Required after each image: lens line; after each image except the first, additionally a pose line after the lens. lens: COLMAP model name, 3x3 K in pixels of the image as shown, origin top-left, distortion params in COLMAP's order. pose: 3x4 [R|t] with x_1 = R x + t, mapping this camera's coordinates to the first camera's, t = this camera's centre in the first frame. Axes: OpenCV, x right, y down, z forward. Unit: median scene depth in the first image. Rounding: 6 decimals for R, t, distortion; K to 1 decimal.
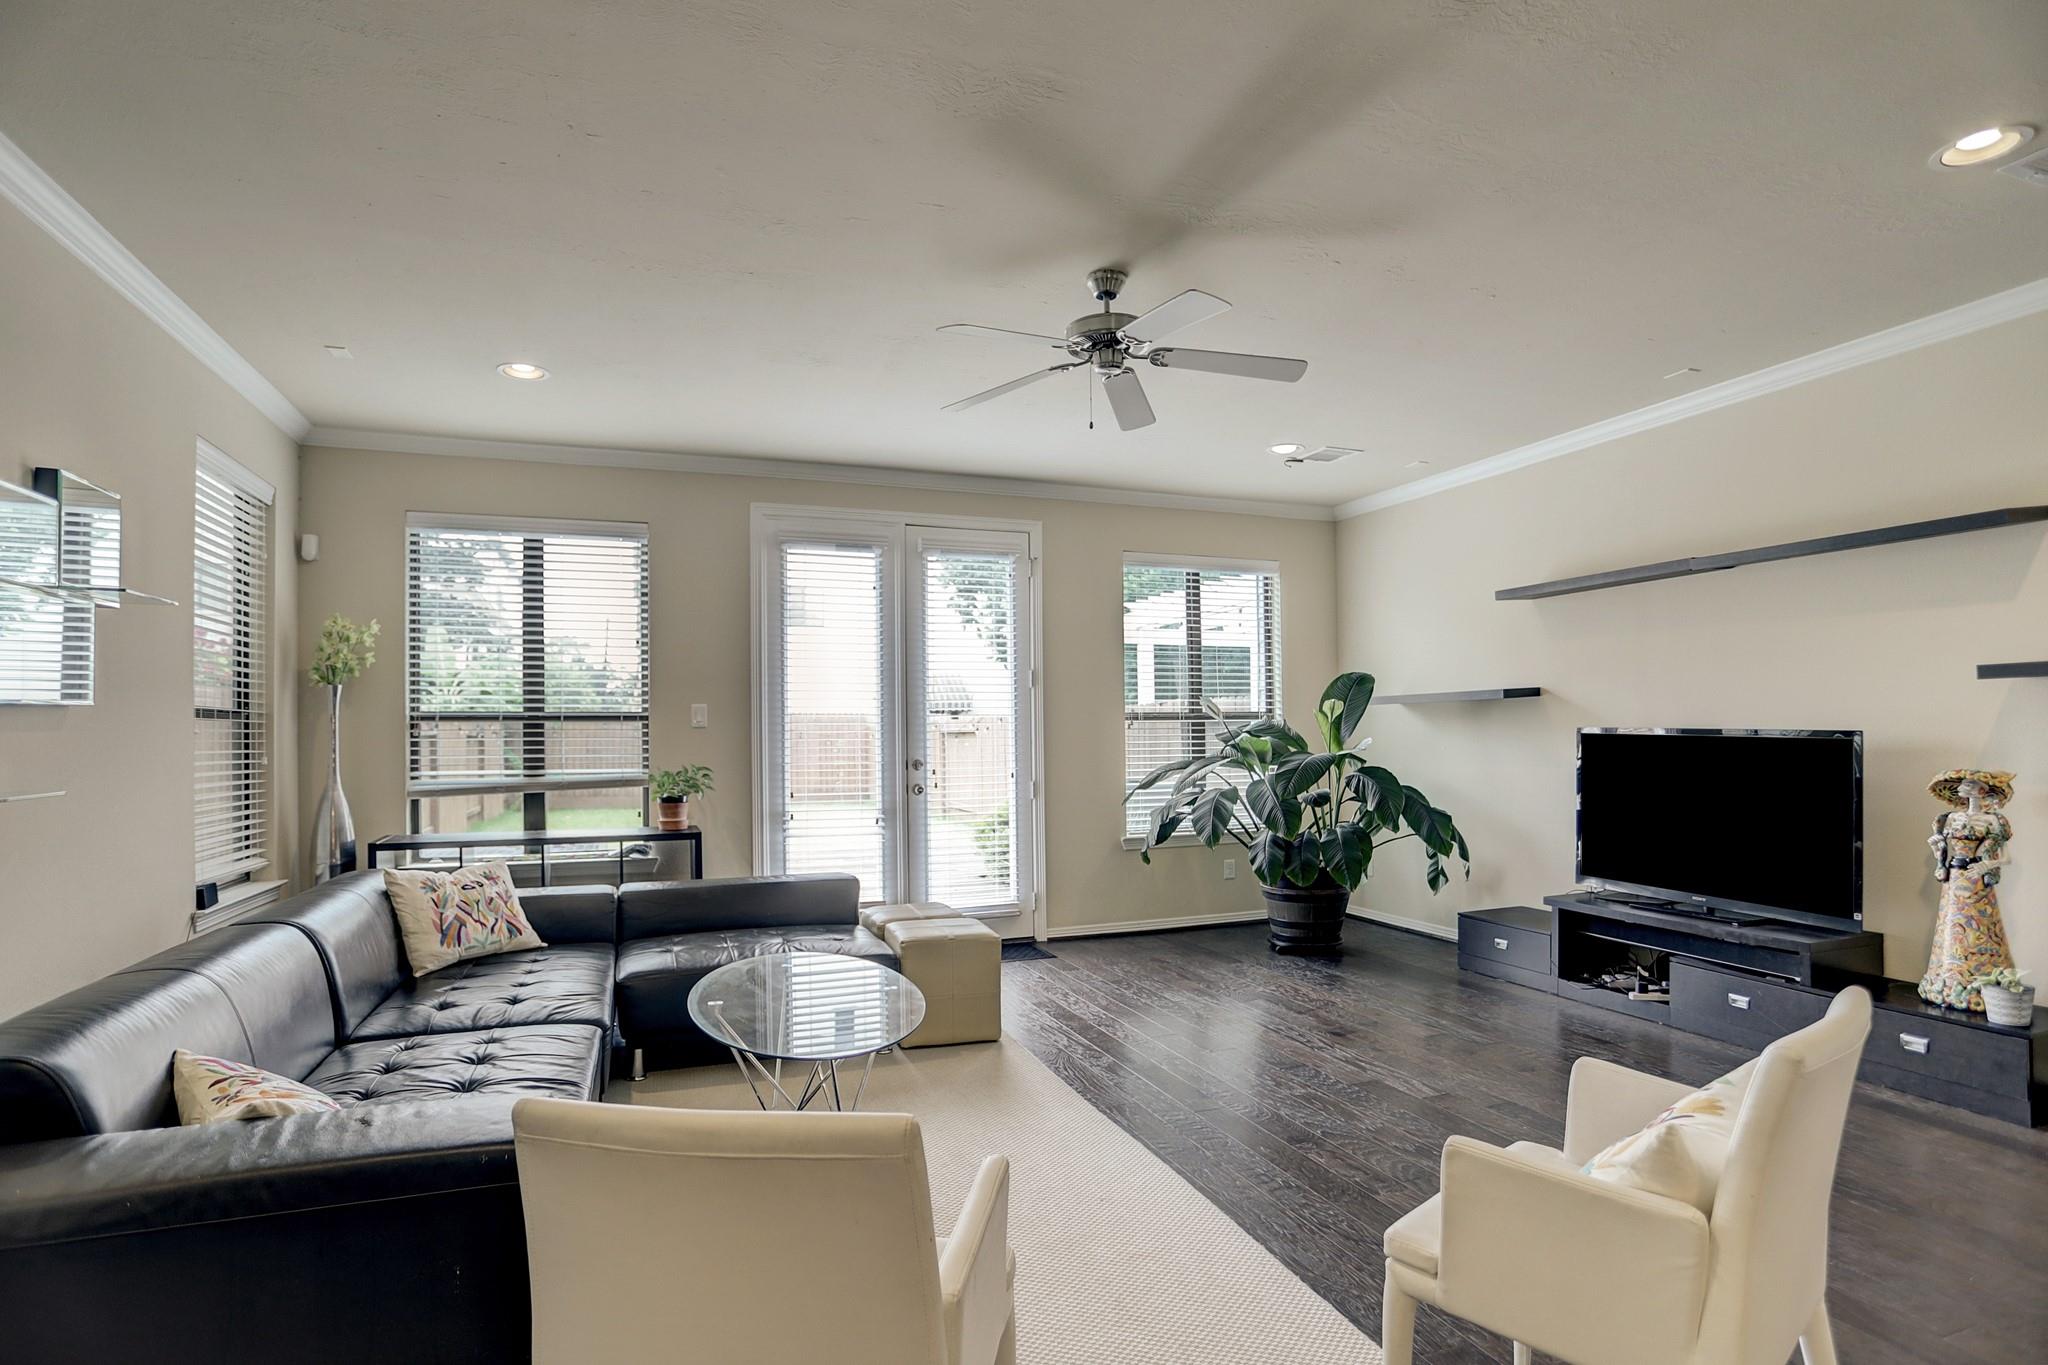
lens RADIAL K [[1020.5, 0, 1032.1], [0, 1020.5, 722.1], [0, 0, 1]] dist [-0.045000, -0.000068]
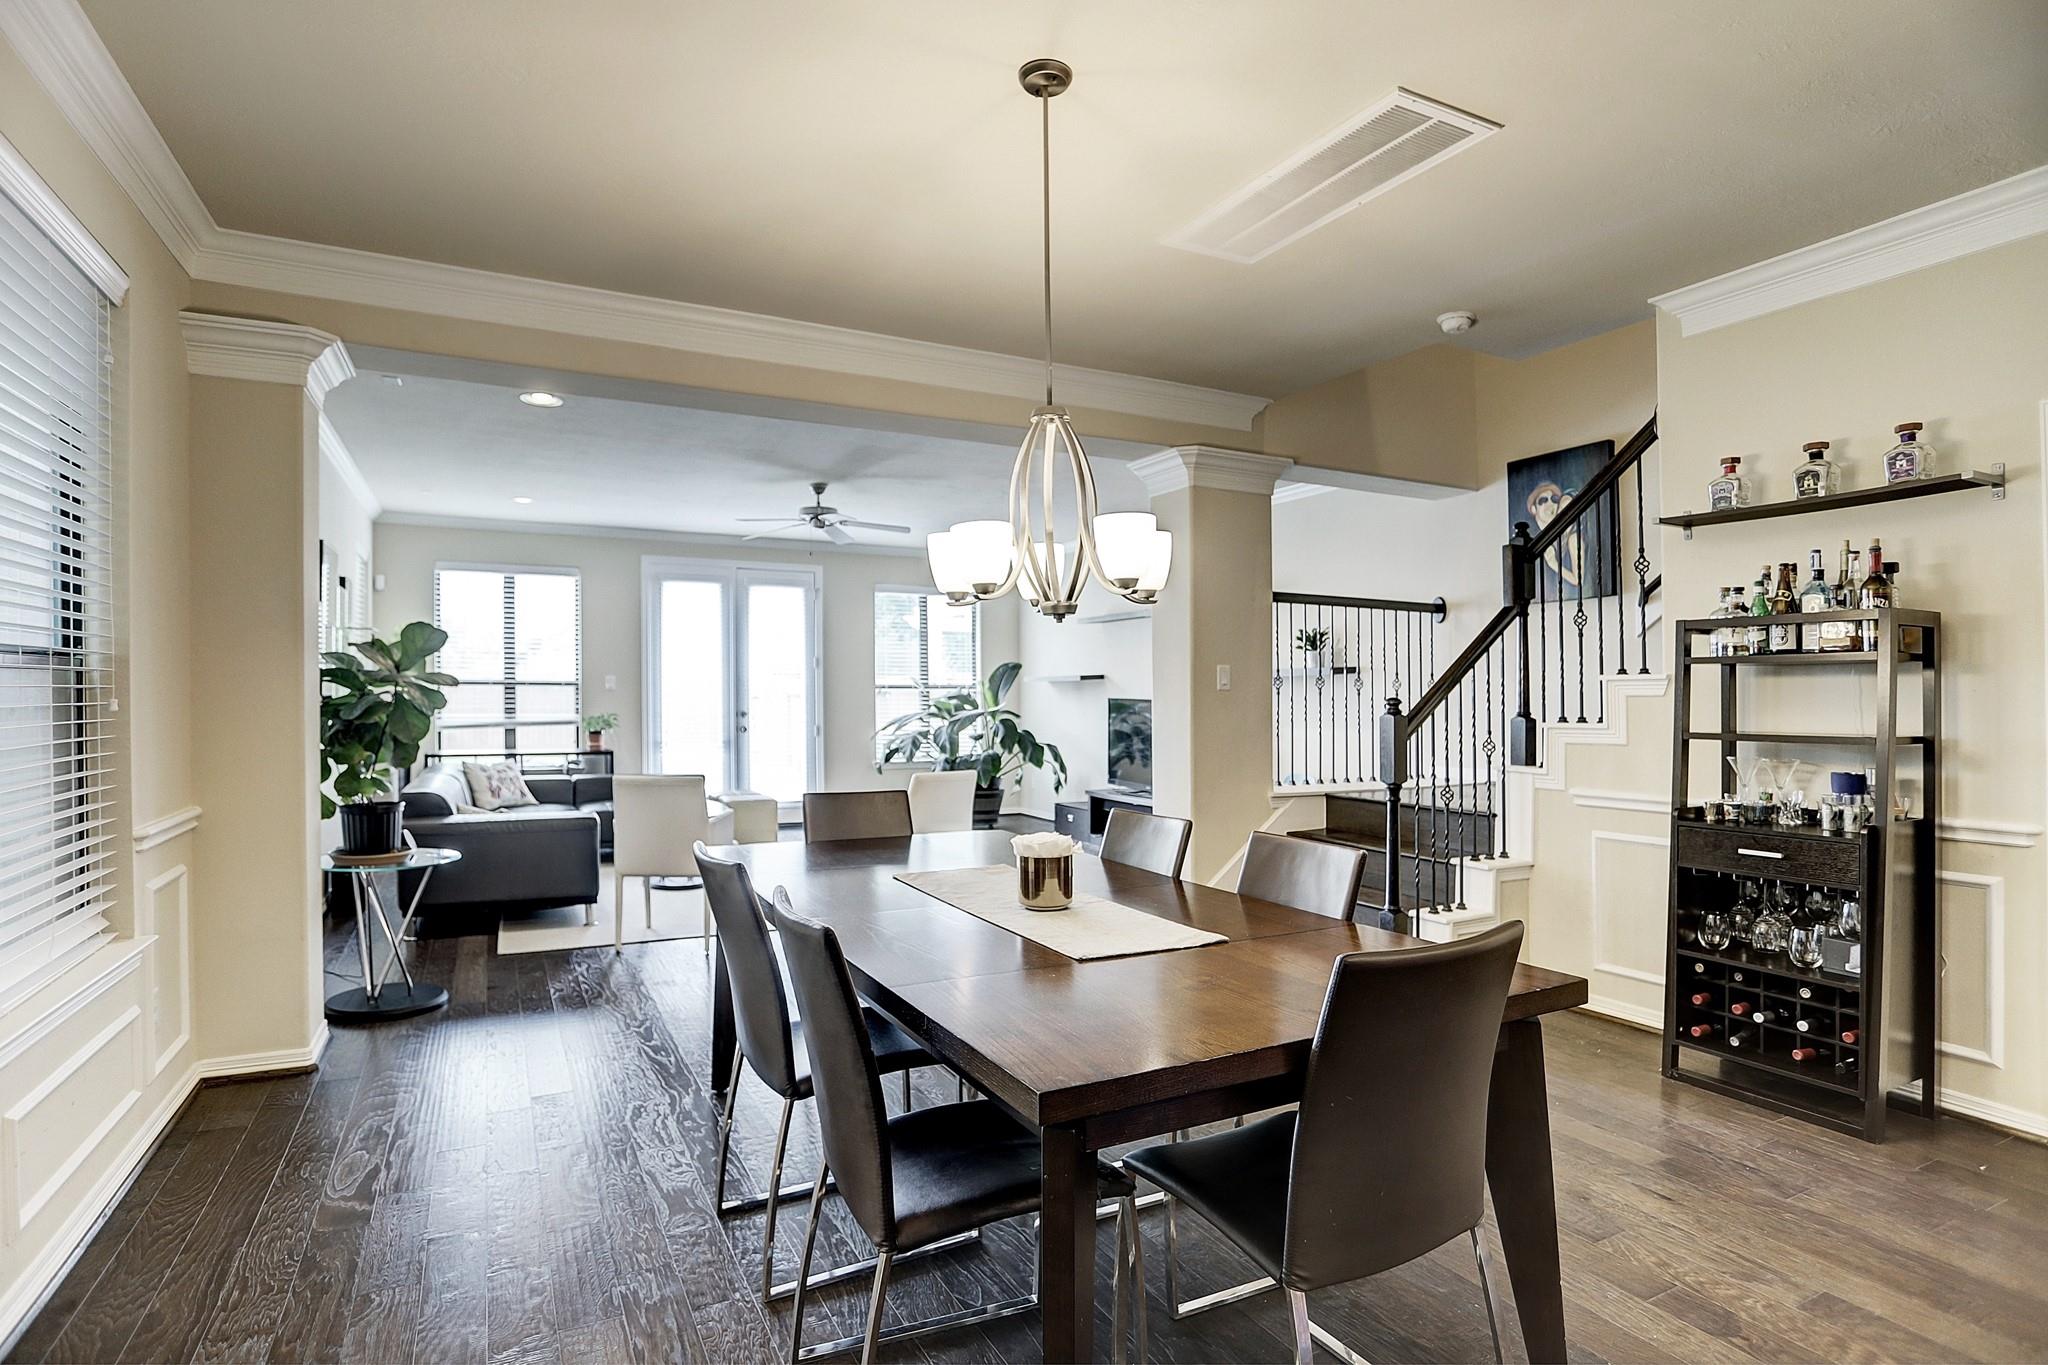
lens RADIAL K [[1094.4, 0, 1019.1], [0, 1094.4, 693.4], [0, 0, 1]] dist [-0.049933, 0.000986]
pose [[0.996085, 0.013697, 0.087330, 0.199738], [-0.015069, 0.999773, 0.015071, -0.028241], [-0.087104, -0.016328, 0.996065, -0.892473]]
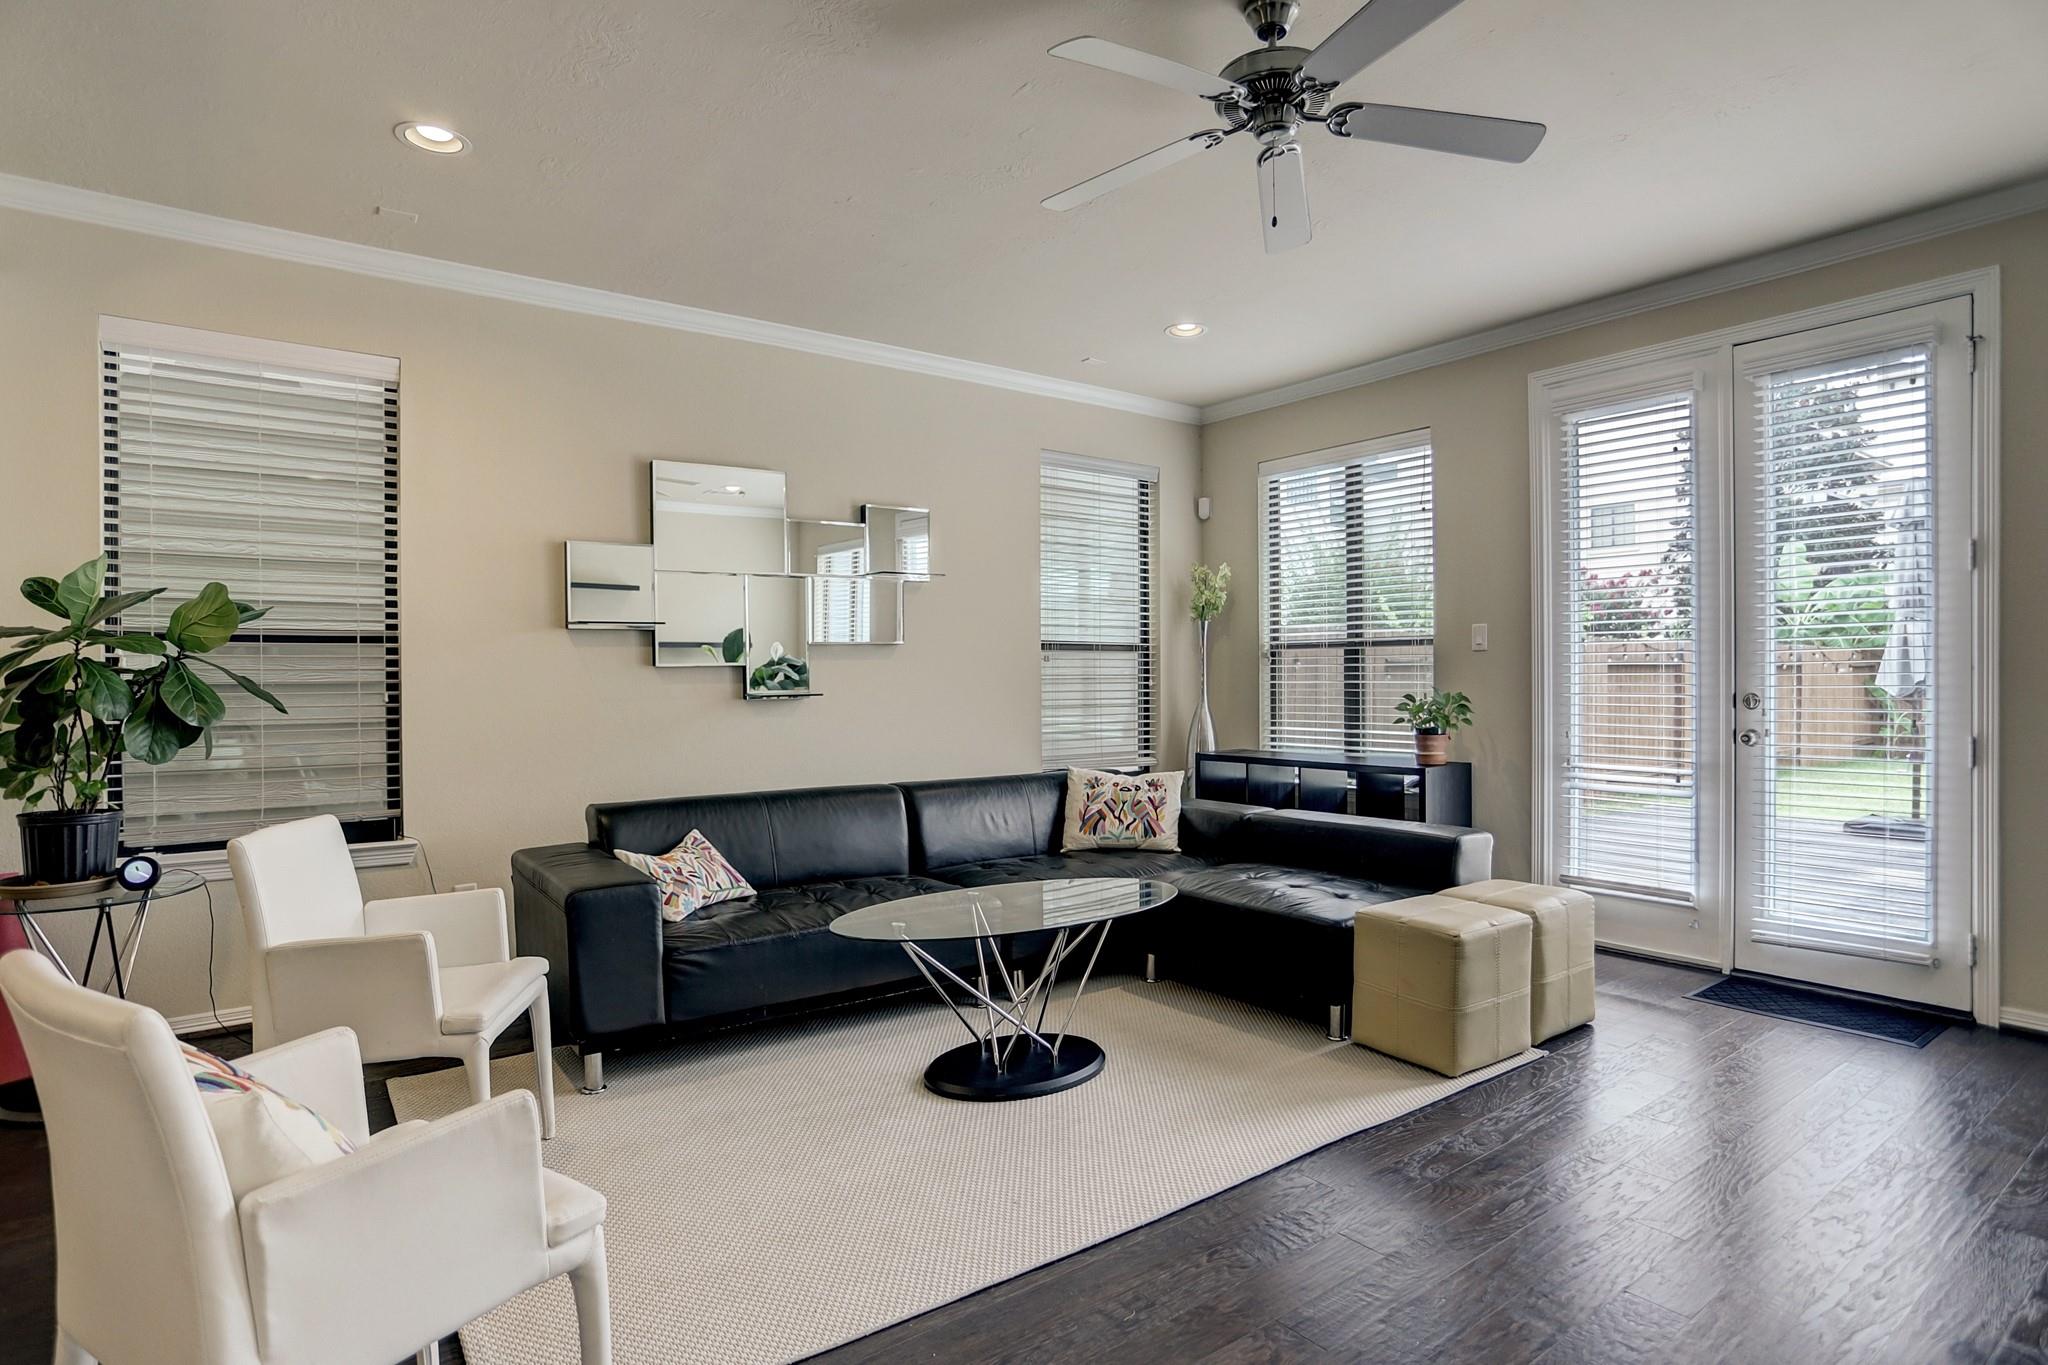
lens RADIAL K [[1094.4, 0, 1019.1], [0, 1094.4, 693.4], [0, 0, 1]] dist [-0.049933, 0.000986]
pose [[0.283522, 0.019594, -0.958766, 0.467849], [0.017635, 0.999516, 0.025642, 0.011500], [0.958804, -0.024178, 0.283039, 0.378405]]
